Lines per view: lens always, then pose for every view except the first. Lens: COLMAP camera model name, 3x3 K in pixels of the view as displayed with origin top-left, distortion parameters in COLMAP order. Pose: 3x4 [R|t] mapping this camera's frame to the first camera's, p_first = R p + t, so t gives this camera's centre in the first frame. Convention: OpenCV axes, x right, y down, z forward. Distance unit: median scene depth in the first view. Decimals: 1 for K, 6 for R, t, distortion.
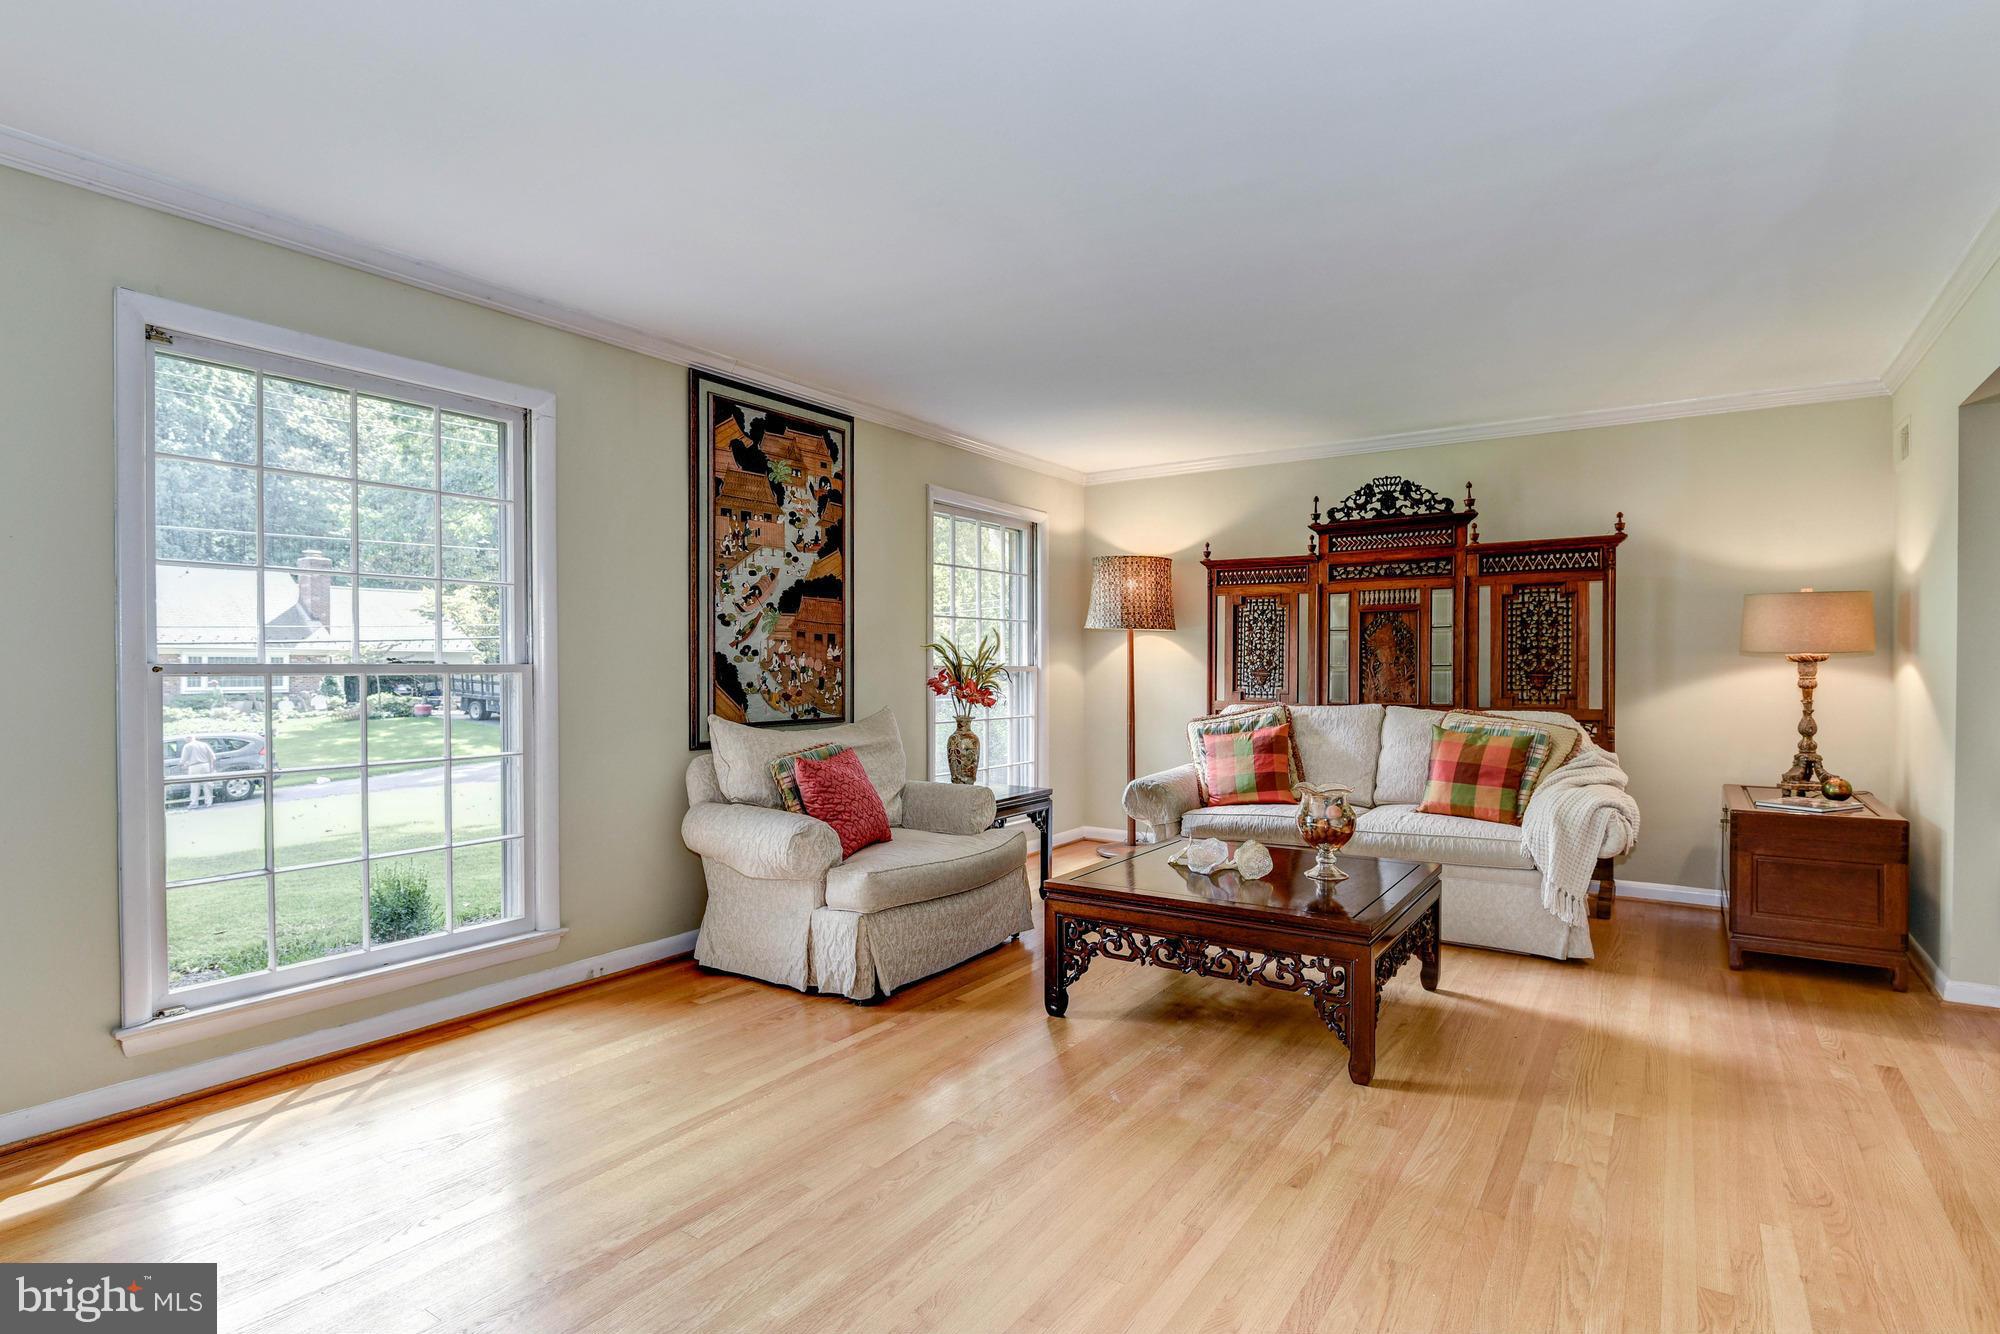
lens RADIAL K [[1023.0, 0, 1000.0], [0, 1023.0, 667.0], [0, 0, 1]] dist [-0.000704, -0.000144]
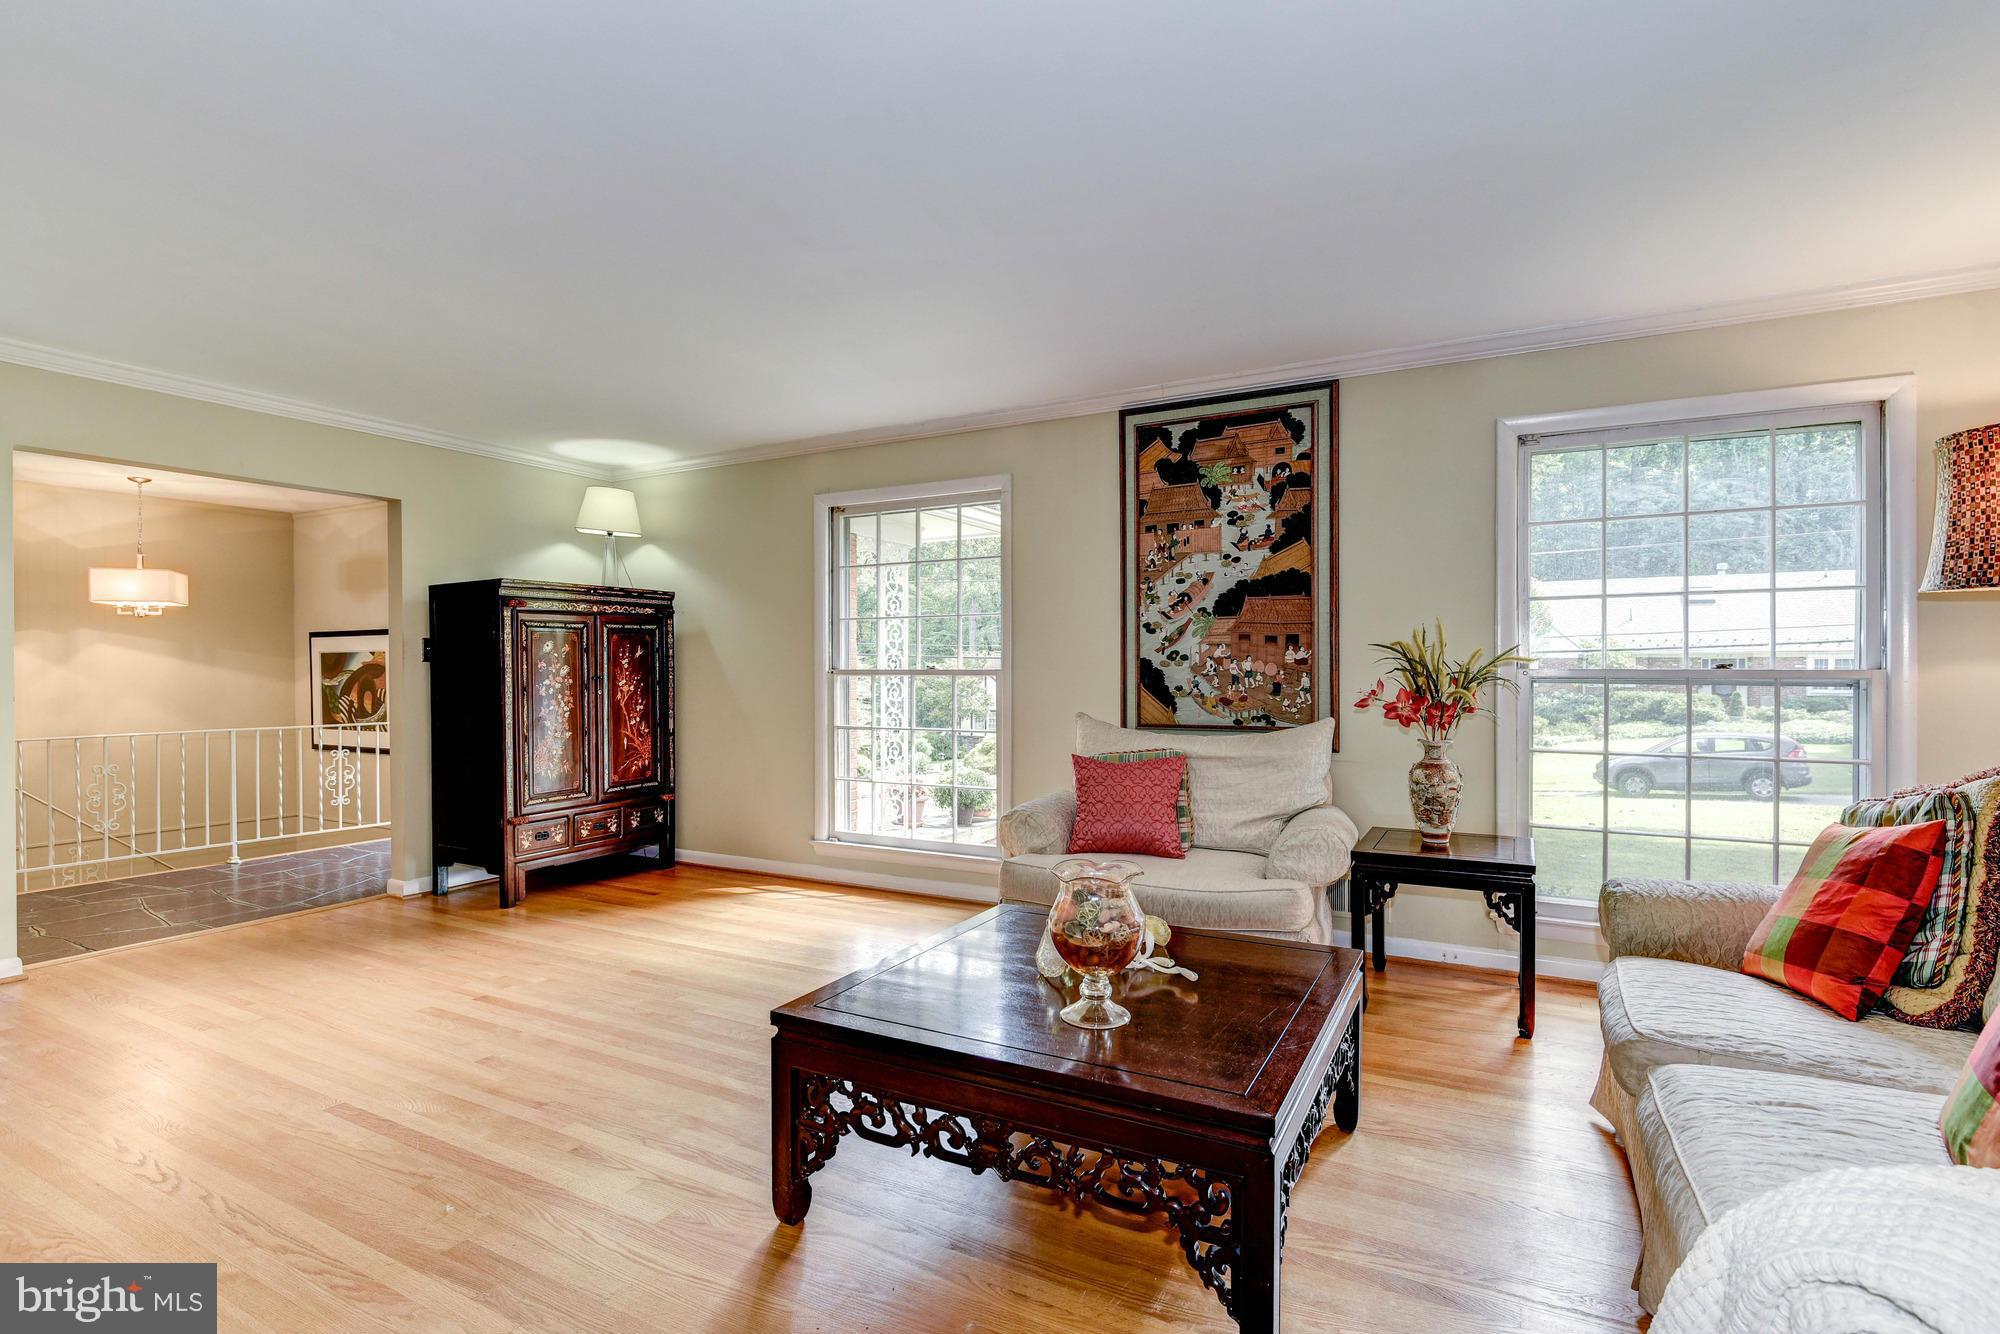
lens RADIAL K [[955.2, 0, 1000.0], [0, 955.2, 667.0], [0, 0, 1]] dist [-0.000130, -0.000105]
pose [[0.087517, -0.004169, -0.996154, 0.693476], [0.001331, 0.999991, -0.004068, -0.000596], [0.996162, -0.000970, 0.087522, 0.713811]]
